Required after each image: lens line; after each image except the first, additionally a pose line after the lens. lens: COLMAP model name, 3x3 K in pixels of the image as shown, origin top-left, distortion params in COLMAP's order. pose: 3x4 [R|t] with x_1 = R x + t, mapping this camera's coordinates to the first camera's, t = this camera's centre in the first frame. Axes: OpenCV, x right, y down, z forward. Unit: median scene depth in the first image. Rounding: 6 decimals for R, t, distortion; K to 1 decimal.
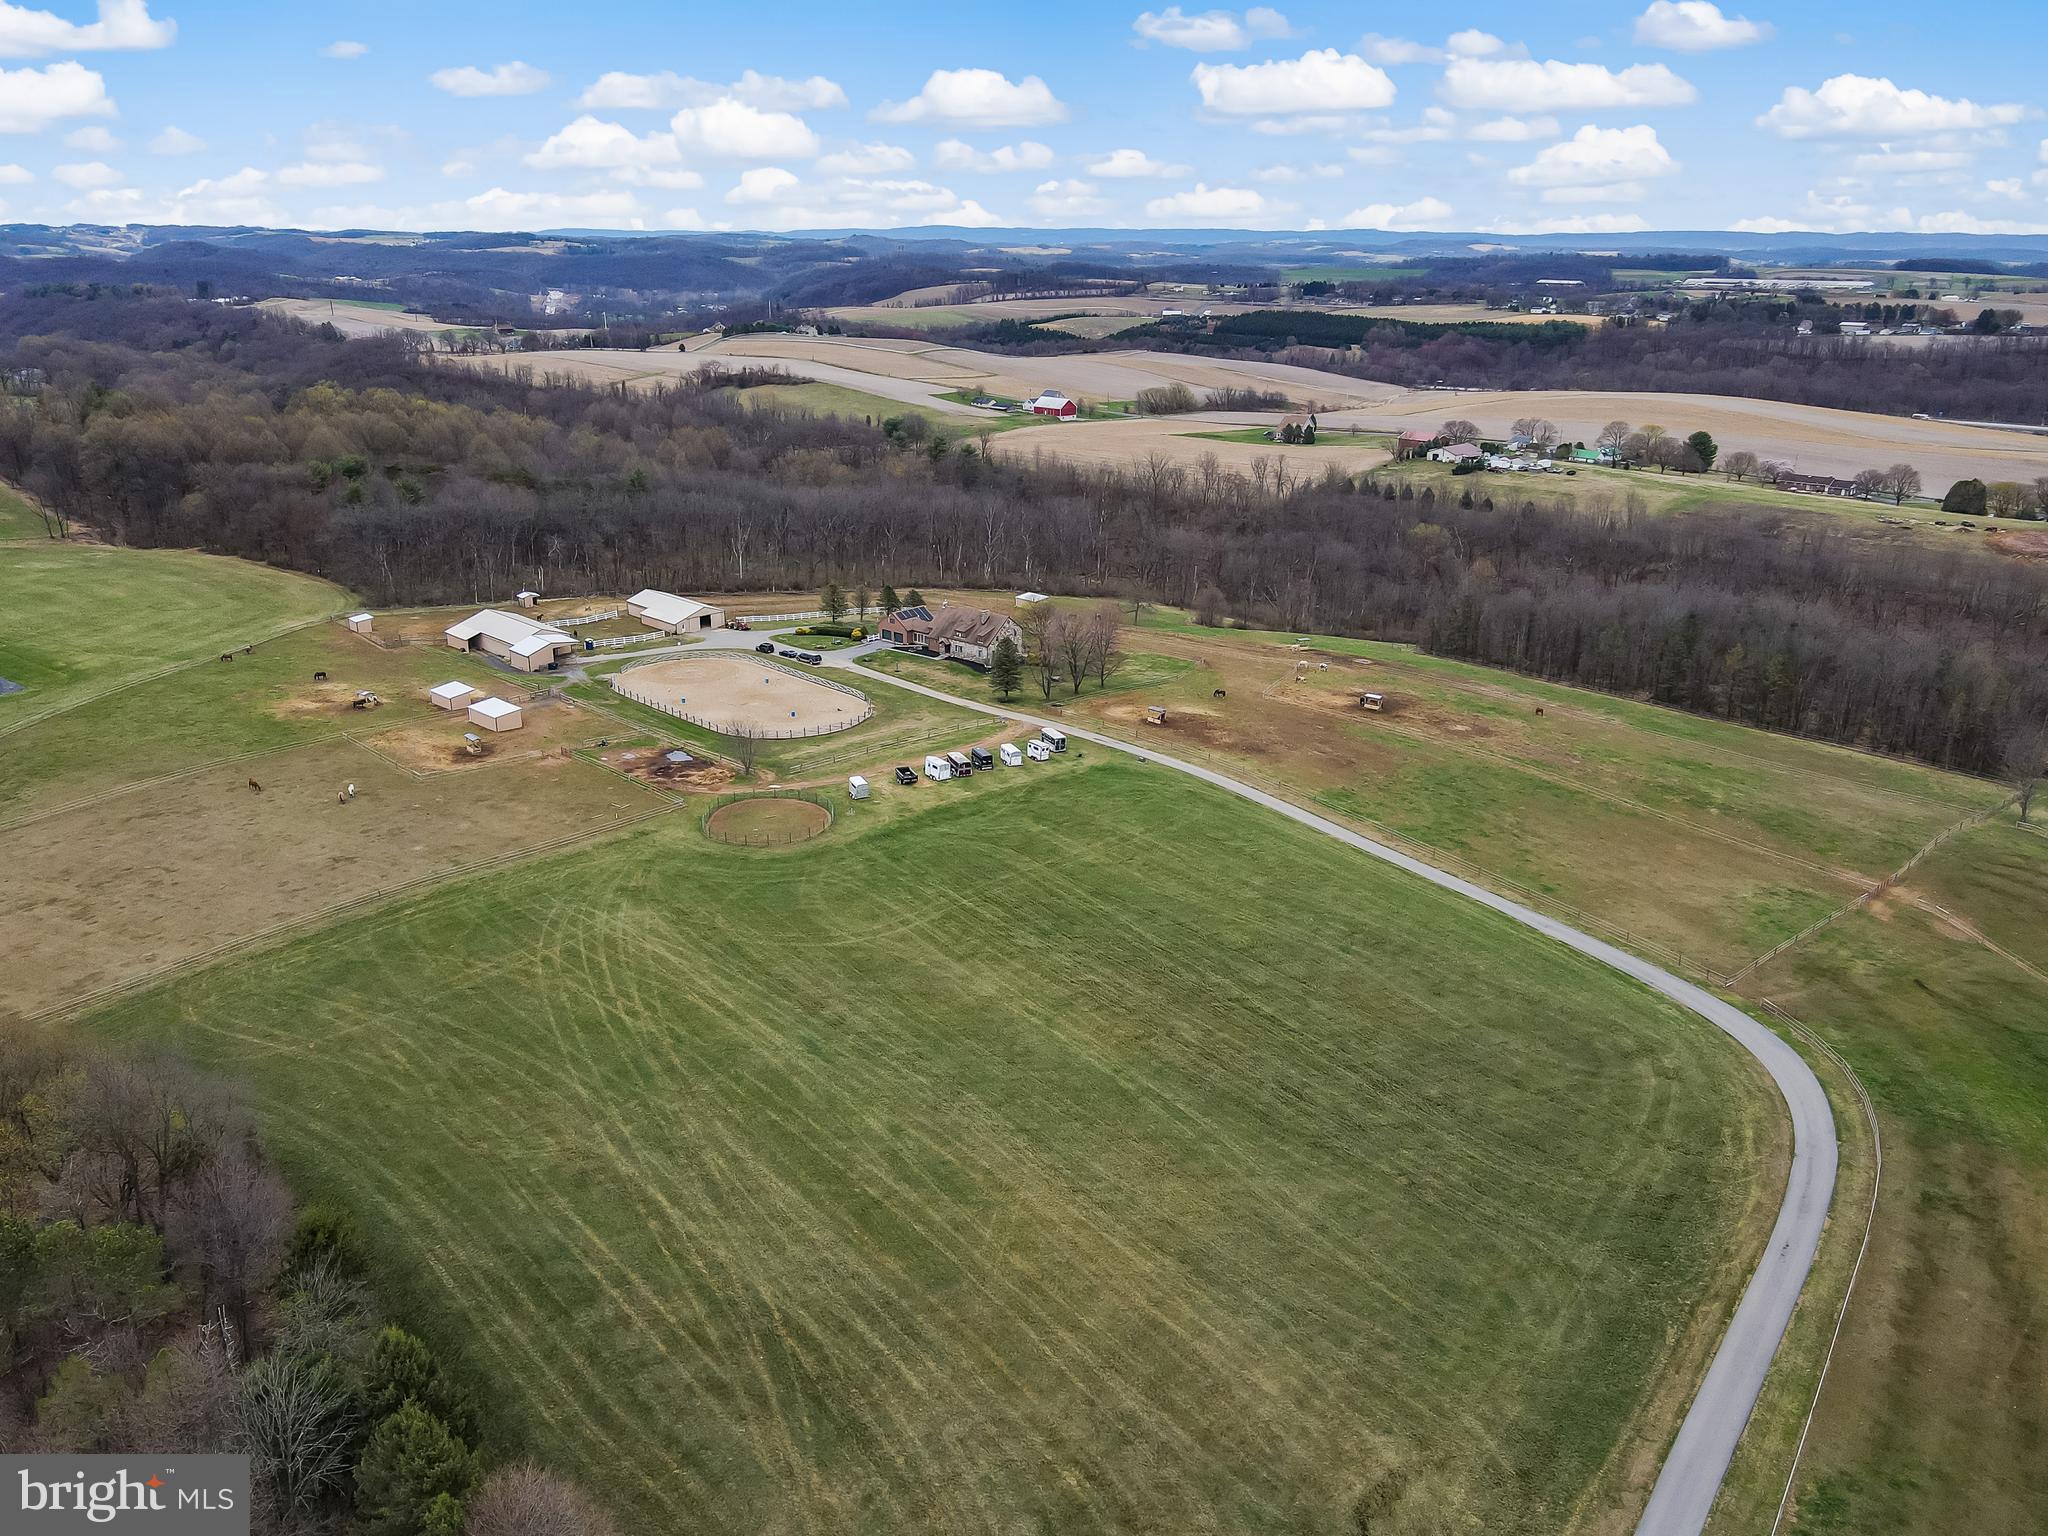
lens RADIAL K [[1517.4, 0, 1011.9], [0, 1517.4, 758.1], [0, 0, 1]] dist [0.010584, 0.005486]
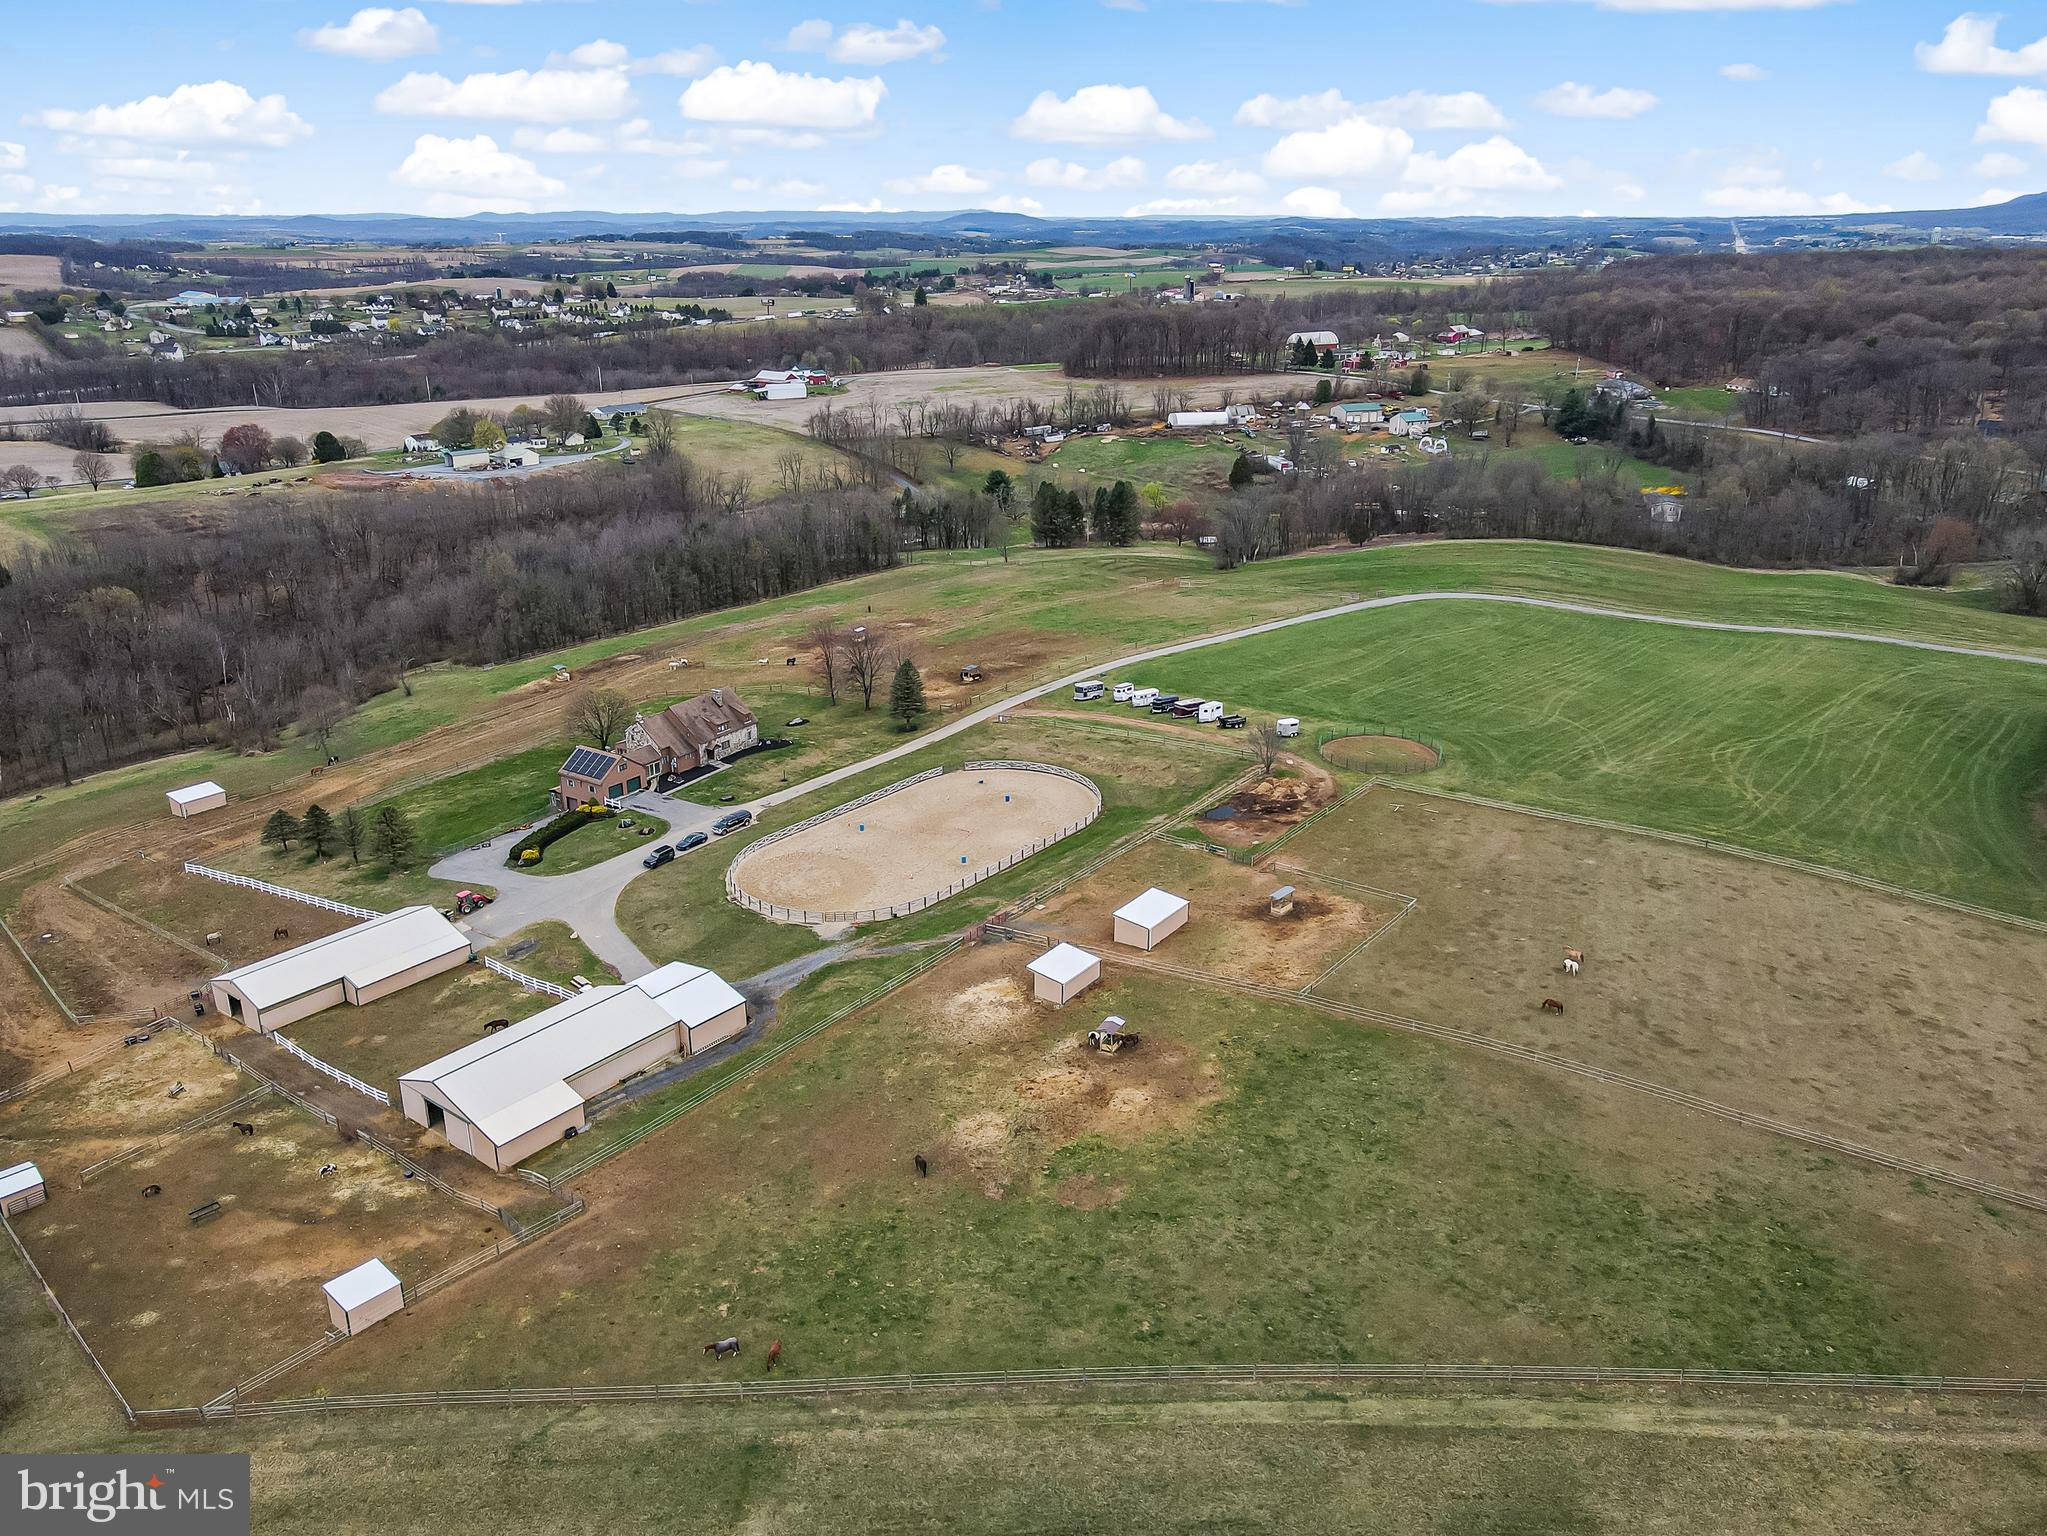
lens RADIAL K [[1553.5, 0, 1023.5], [0, 1553.5, 768.0], [0, 0, 1]] dist [-0.002128, 0.035928]
pose [[-0.137674, -0.338245, 0.930933, -0.570615], [0.324407, 0.872642, 0.365042, -0.215204], [-0.935845, 0.352258, -0.010411, 0.612596]]
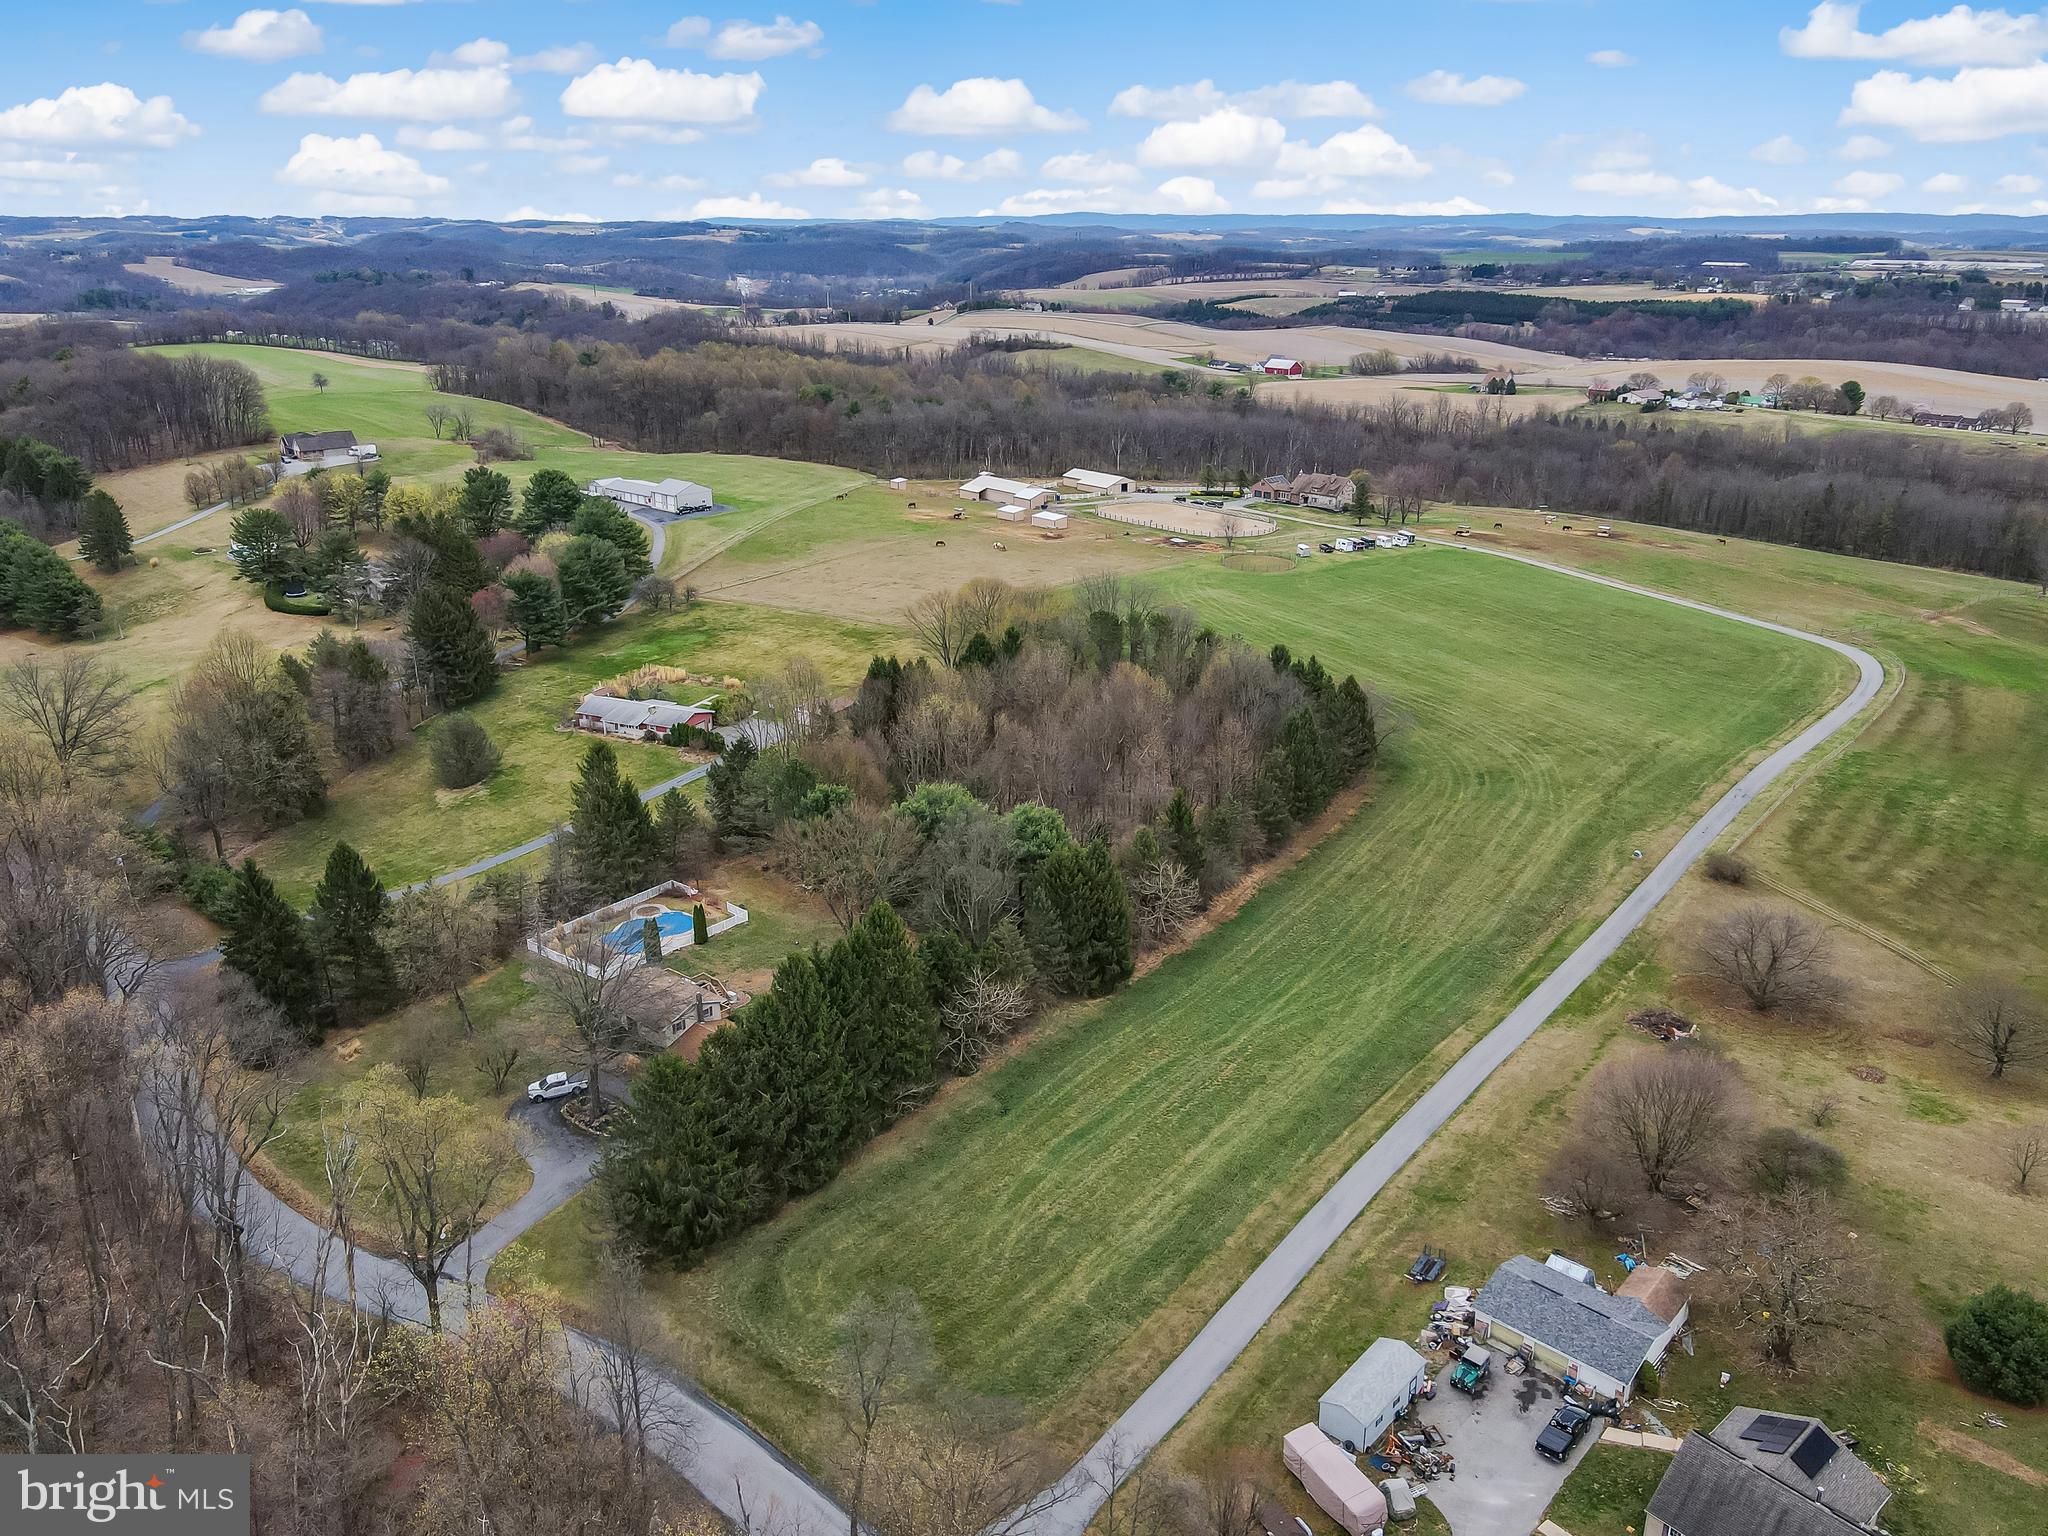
lens RADIAL K [[1517.4, 0, 1011.9], [0, 1517.4, 758.1], [0, 0, 1]] dist [0.010584, 0.005486]
pose [[0.996275, 0.024519, -0.082678, -0.141529], [-0.023879, 0.999677, 0.008732, 0.123332], [0.082866, -0.006725, 0.996538, -0.359250]]
